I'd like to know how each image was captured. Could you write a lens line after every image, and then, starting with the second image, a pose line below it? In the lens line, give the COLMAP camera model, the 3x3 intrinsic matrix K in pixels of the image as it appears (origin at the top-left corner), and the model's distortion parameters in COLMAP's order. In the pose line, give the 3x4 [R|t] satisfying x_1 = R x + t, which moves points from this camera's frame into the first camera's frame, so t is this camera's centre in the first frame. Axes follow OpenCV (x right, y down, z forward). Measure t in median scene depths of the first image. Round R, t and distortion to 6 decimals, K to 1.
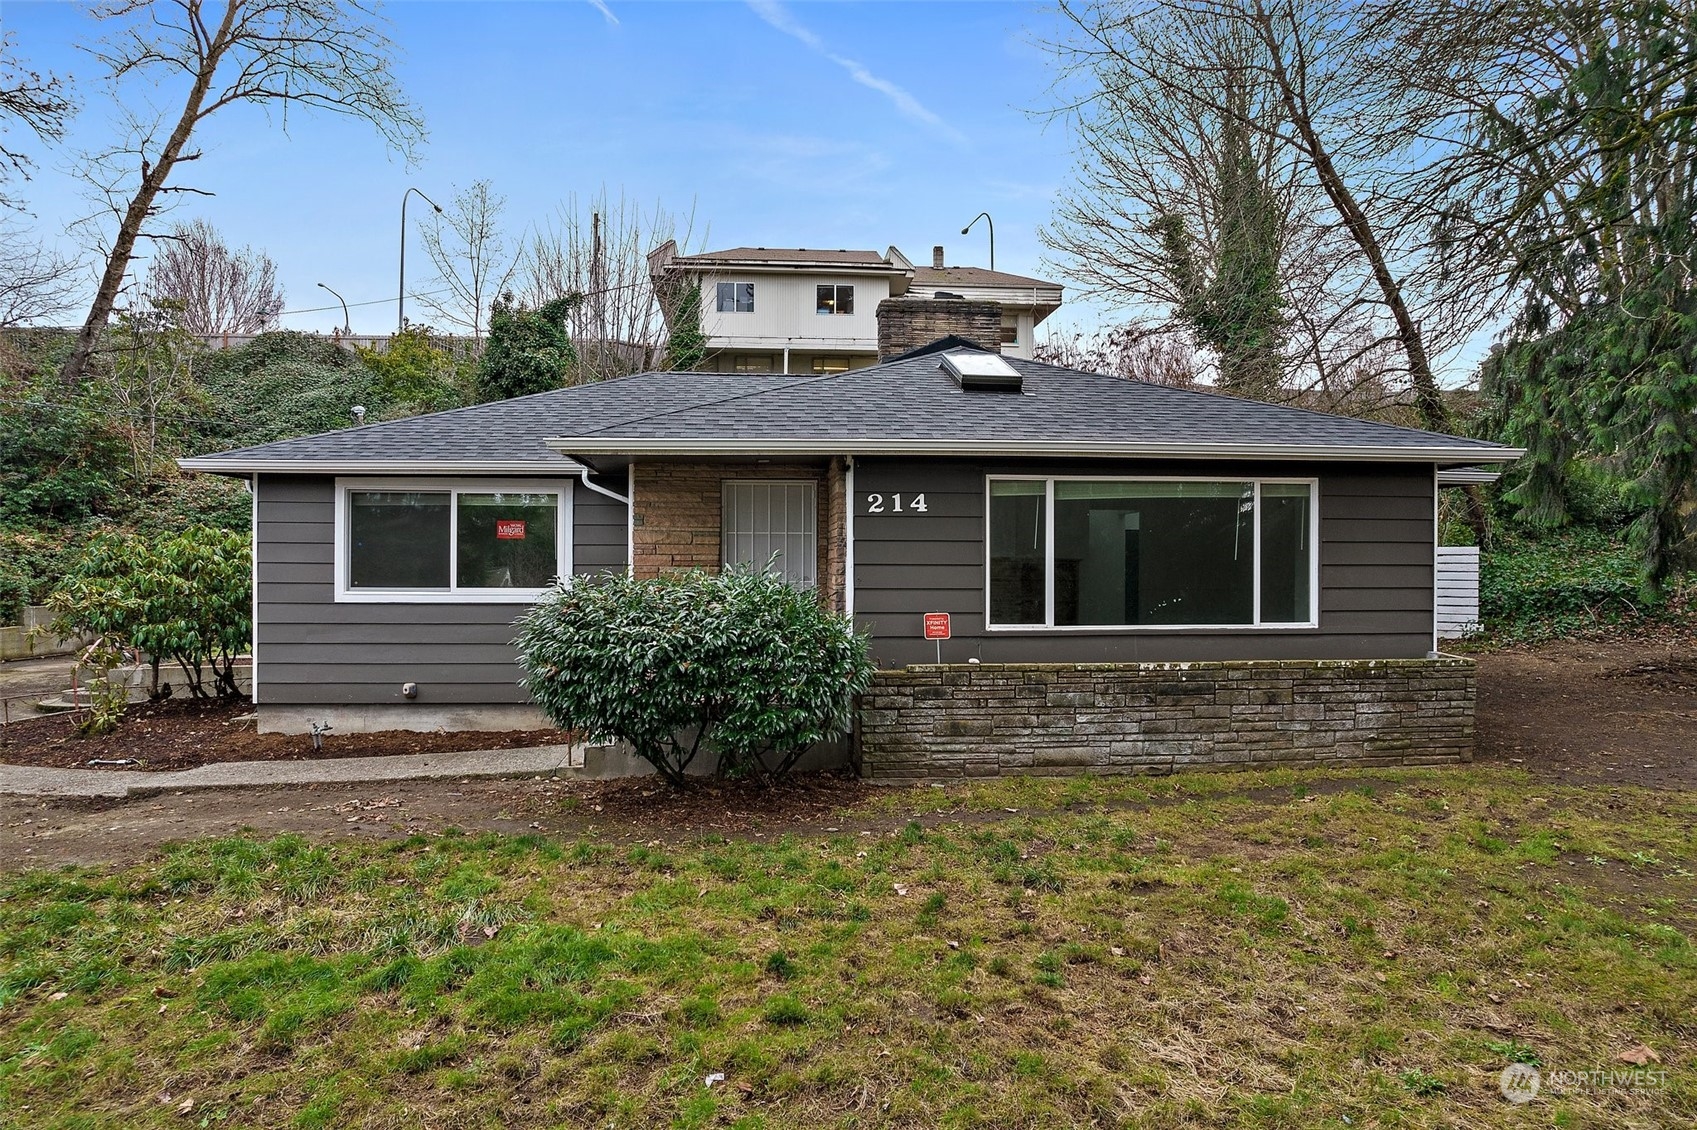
lens RADIAL K [[1087.4, 0, 847.2], [0, 1087.4, 569.4], [0, 0, 1]] dist [-0.044250, 0.030176]
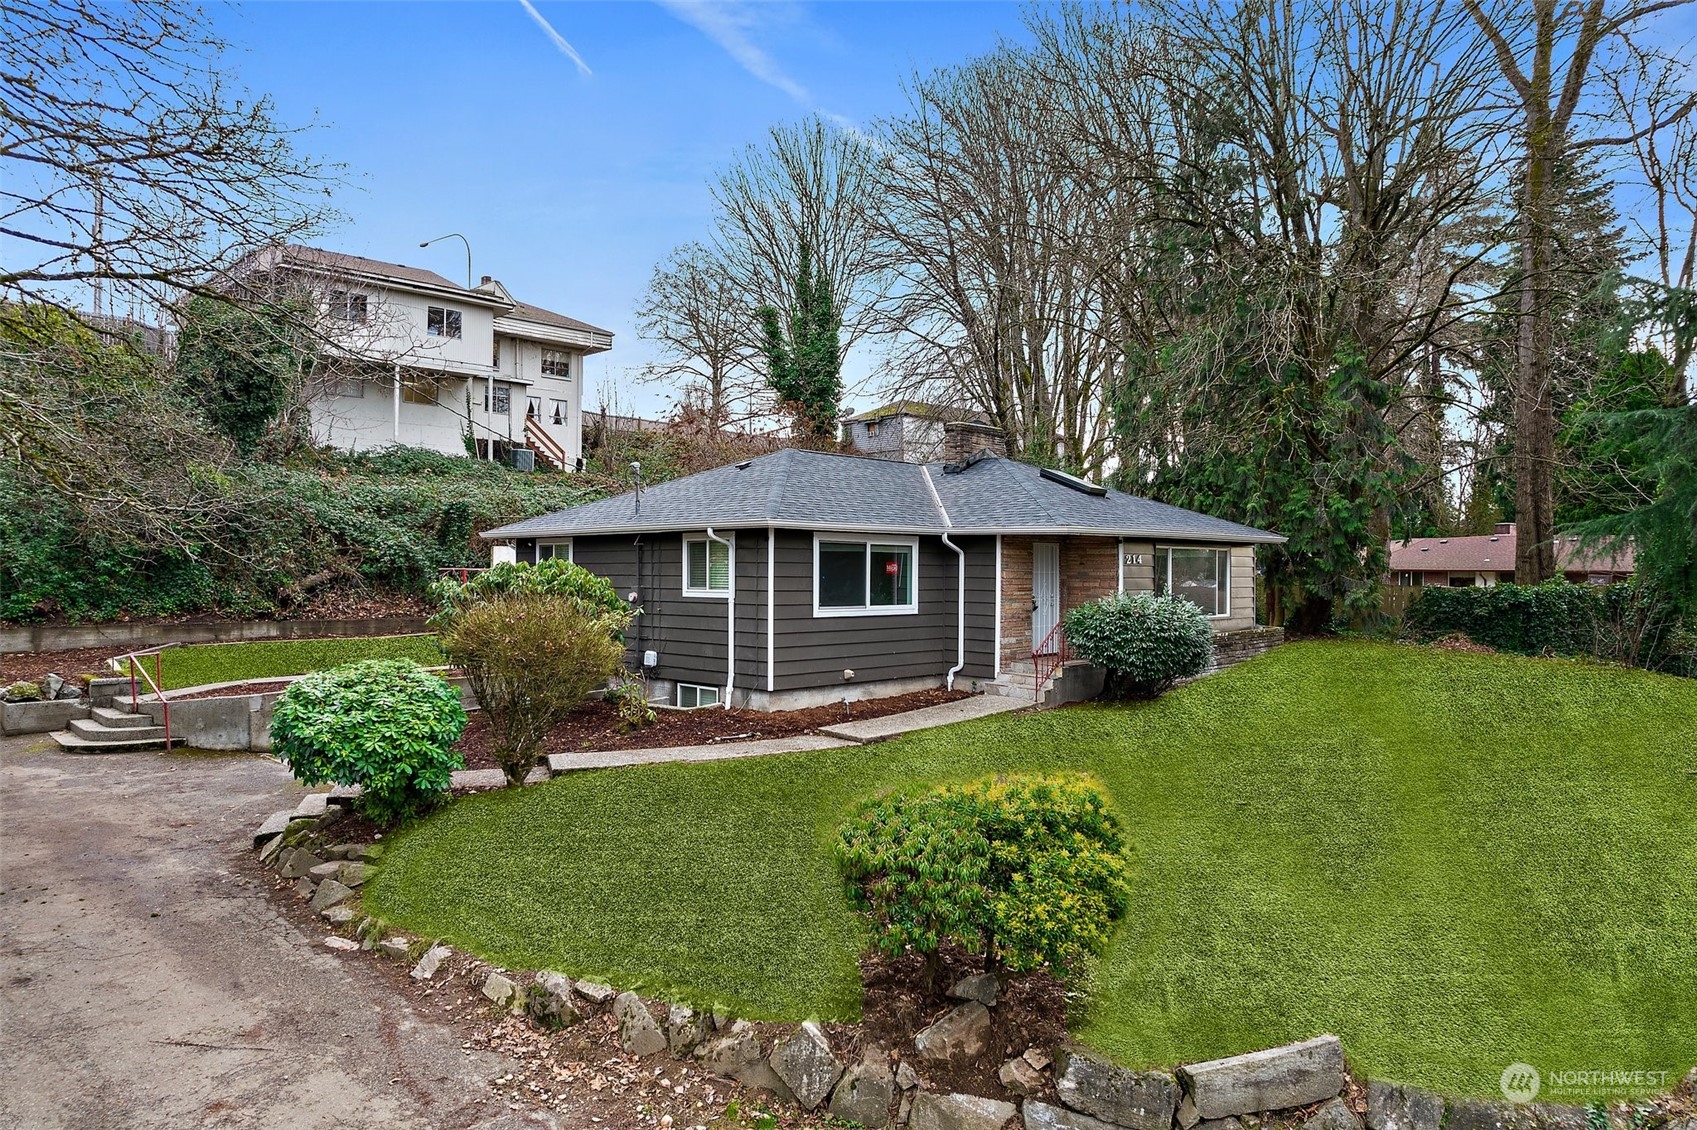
lens RADIAL K [[1087.4, 0, 846.1], [0, 1087.4, 567.8], [0, 0, 1]] dist [-0.044250, 0.030176]
pose [[0.759890, 0.002916, 0.650045, -1.387678], [-0.000712, 0.999993, -0.003653, -0.031285], [-0.650051, 0.002313, 0.759887, -0.148767]]
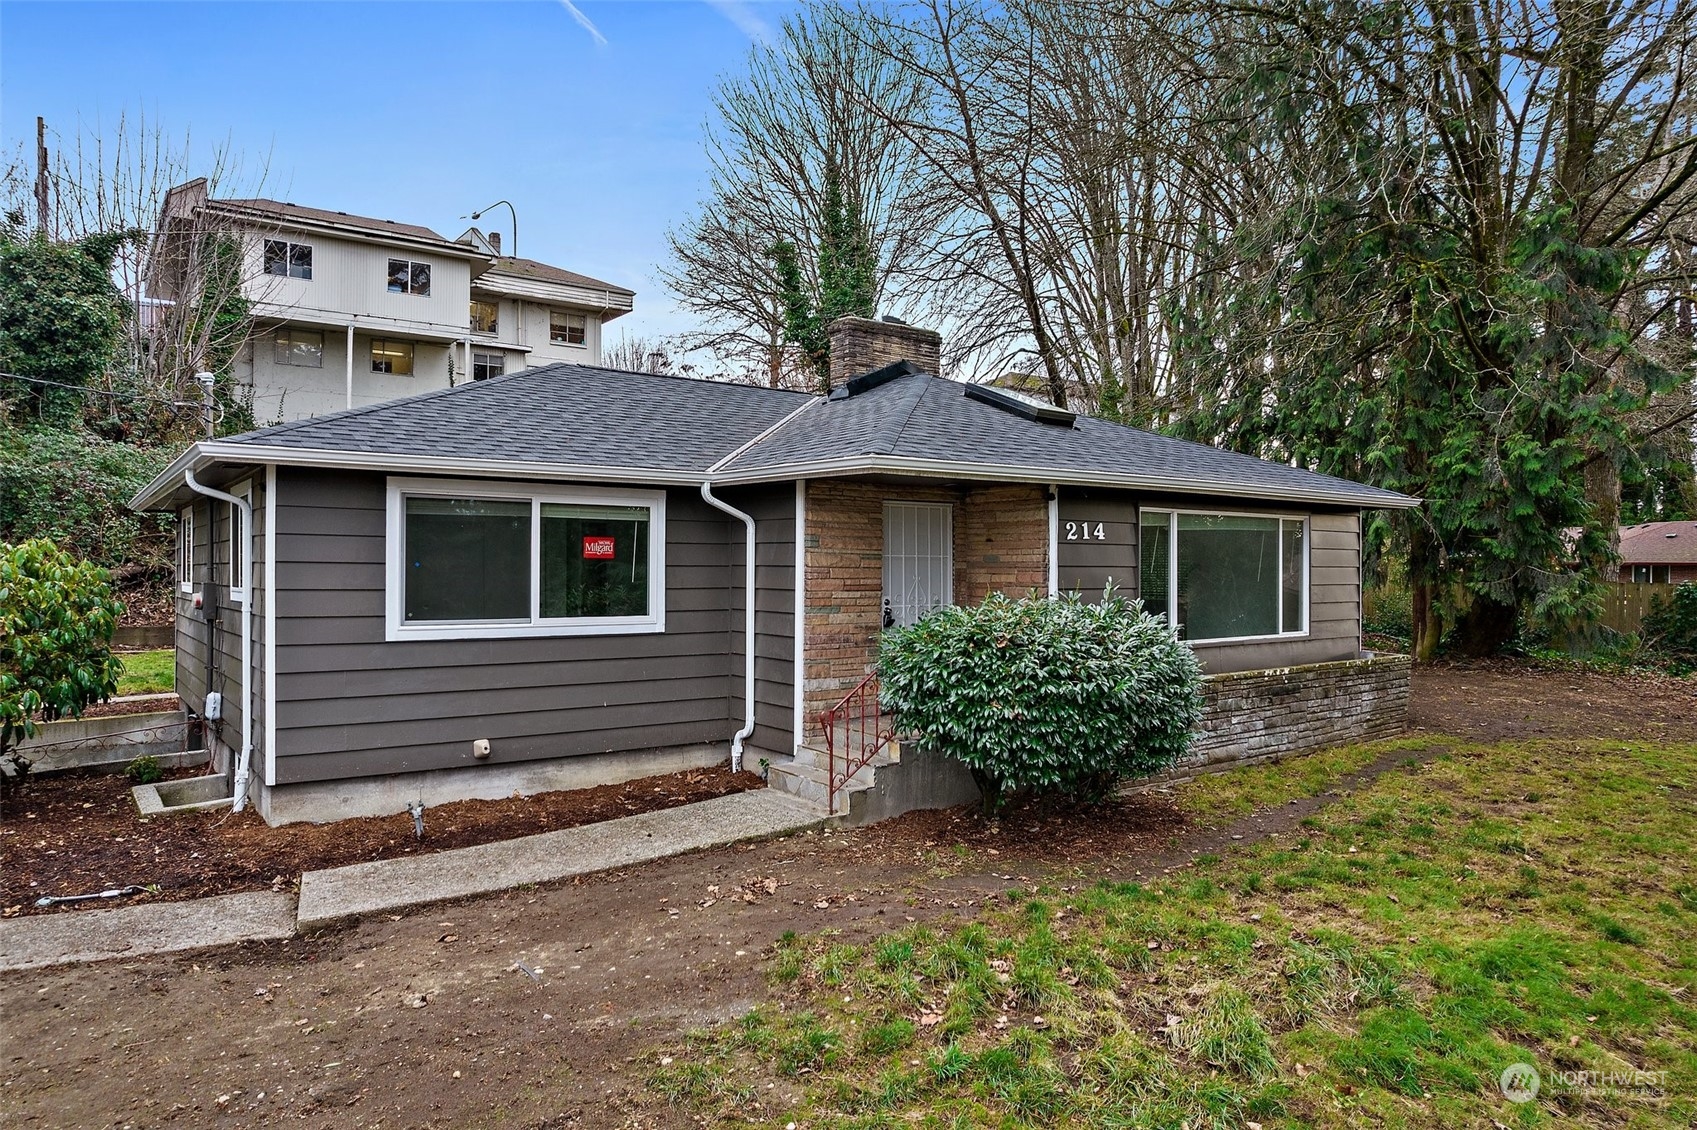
lens RADIAL K [[1087.4, 0, 851.8], [0, 1087.4, 567.0], [0, 0, 1]] dist [-0.044250, 0.030176]
pose [[0.850703, 0.001273, 0.525645, -0.590187], [0.001183, 0.999990, -0.004337, -0.017872], [-0.525645, 0.004311, 0.850693, 0.180178]]
